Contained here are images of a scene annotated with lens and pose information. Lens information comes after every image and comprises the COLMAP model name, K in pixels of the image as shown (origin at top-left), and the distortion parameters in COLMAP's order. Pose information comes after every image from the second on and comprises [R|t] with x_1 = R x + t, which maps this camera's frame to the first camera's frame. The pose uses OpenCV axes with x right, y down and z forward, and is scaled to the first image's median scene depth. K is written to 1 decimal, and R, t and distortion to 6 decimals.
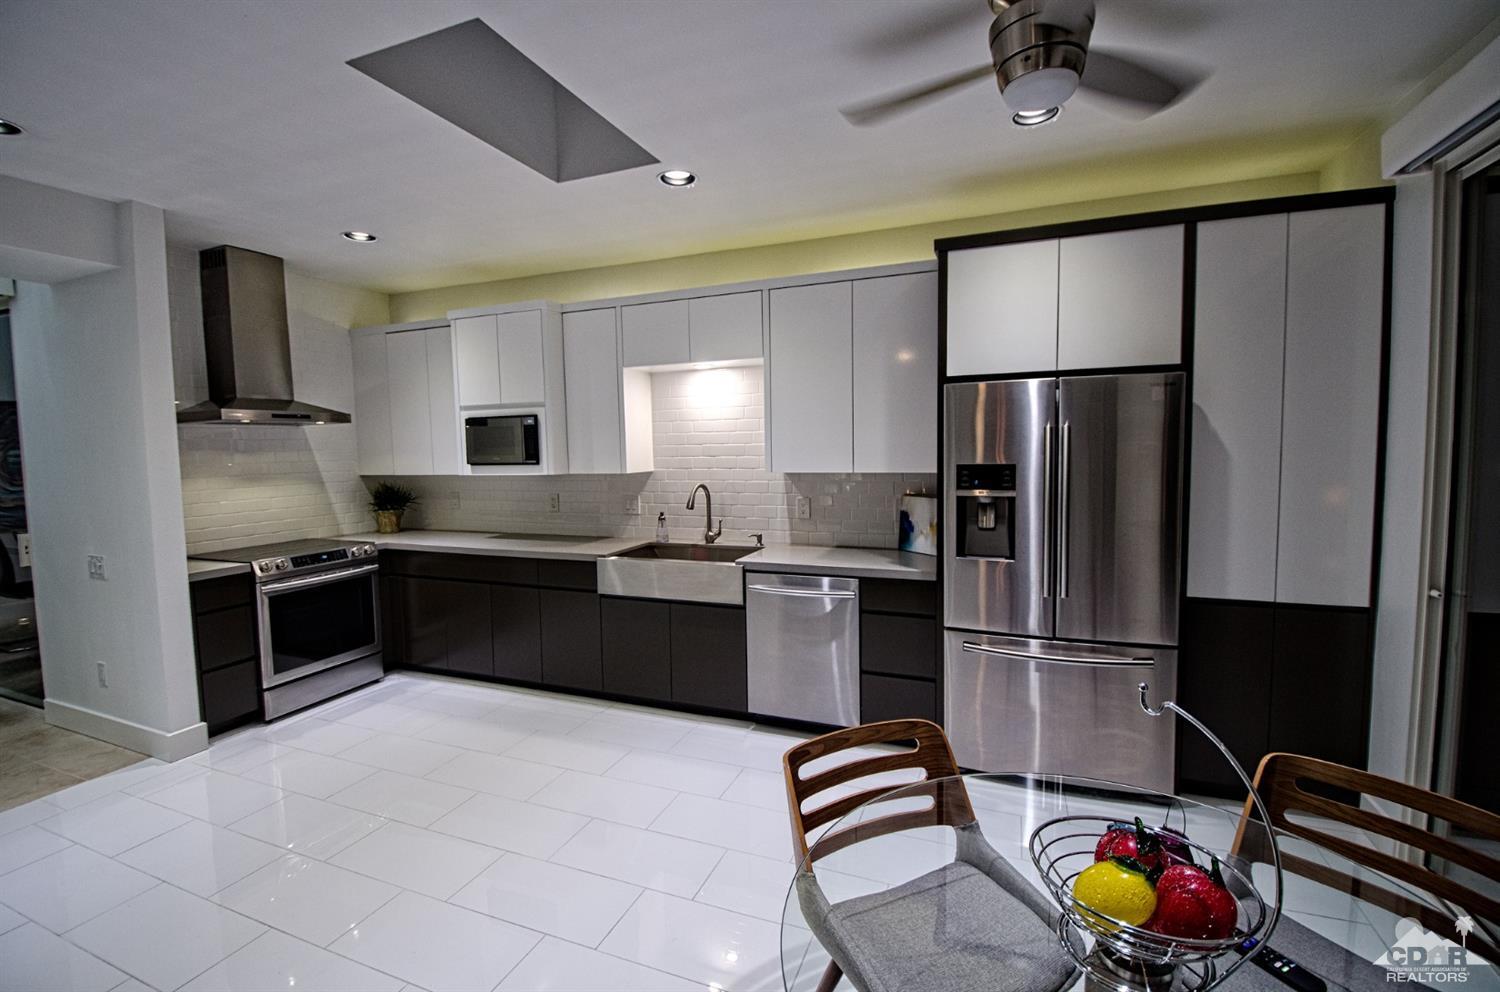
lens RADIAL K [[658.1, 0, 750.0], [0, 658.1, 496.0], [0, 0, 1]] dist [-0.002081, -0.000456]
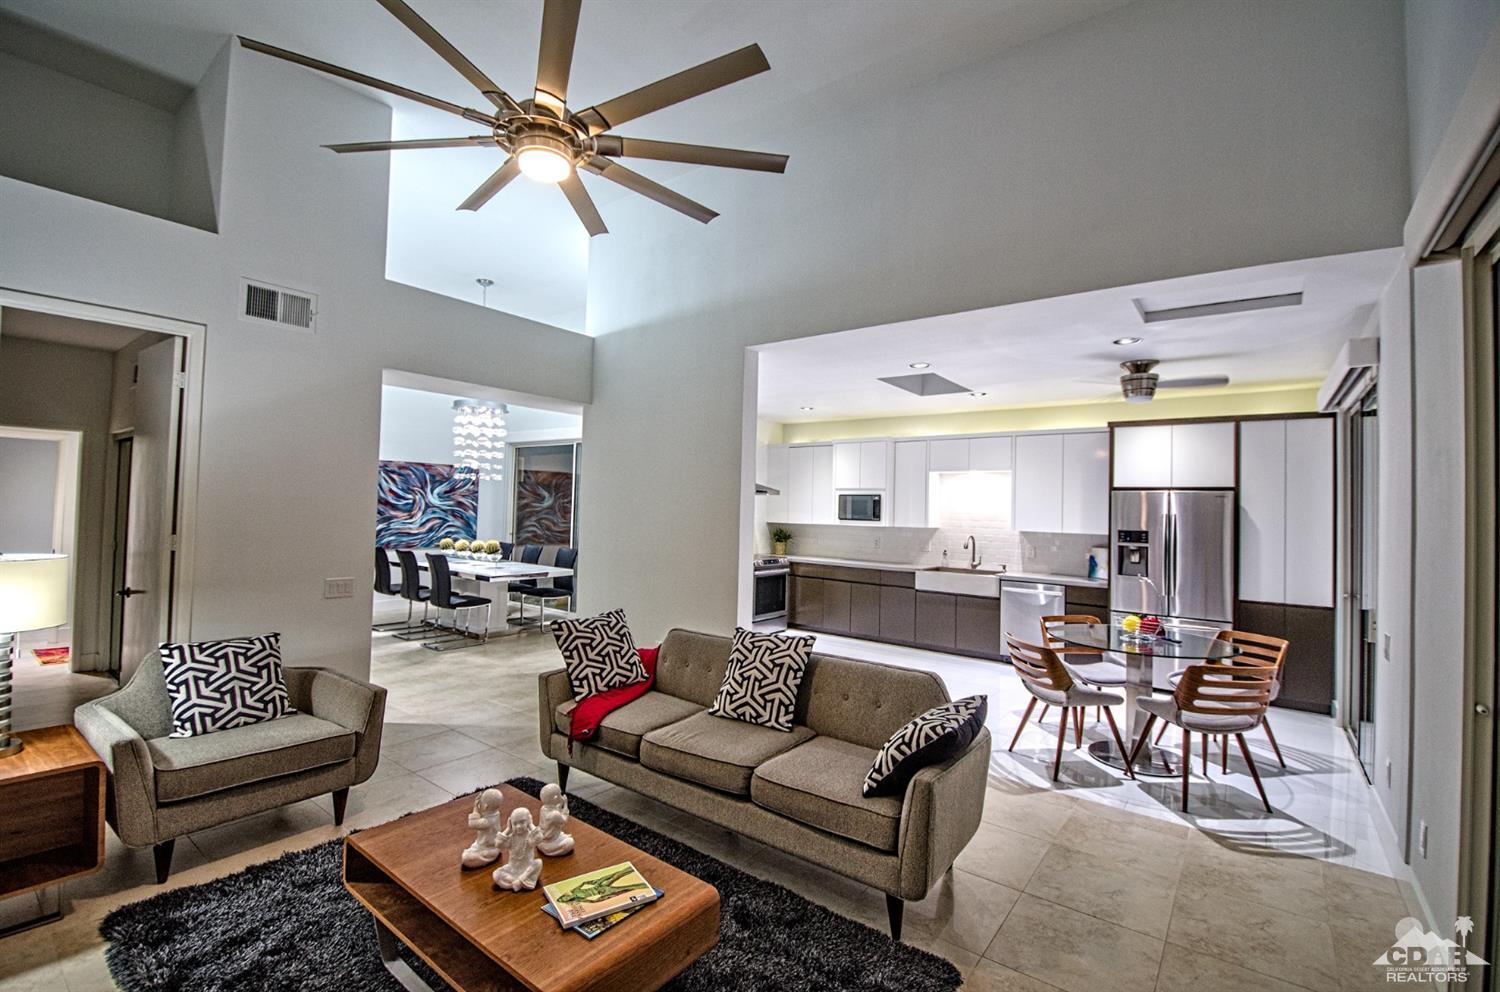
lens RADIAL K [[658.1, 0, 750.0], [0, 658.1, 496.0], [0, 0, 1]] dist [-0.002081, -0.000456]
pose [[0.962608, 0.036022, -0.268494, -0.191533], [-0.061649, 0.994243, -0.087637, 0.076471], [0.263791, 0.100912, 0.959287, -1.005055]]
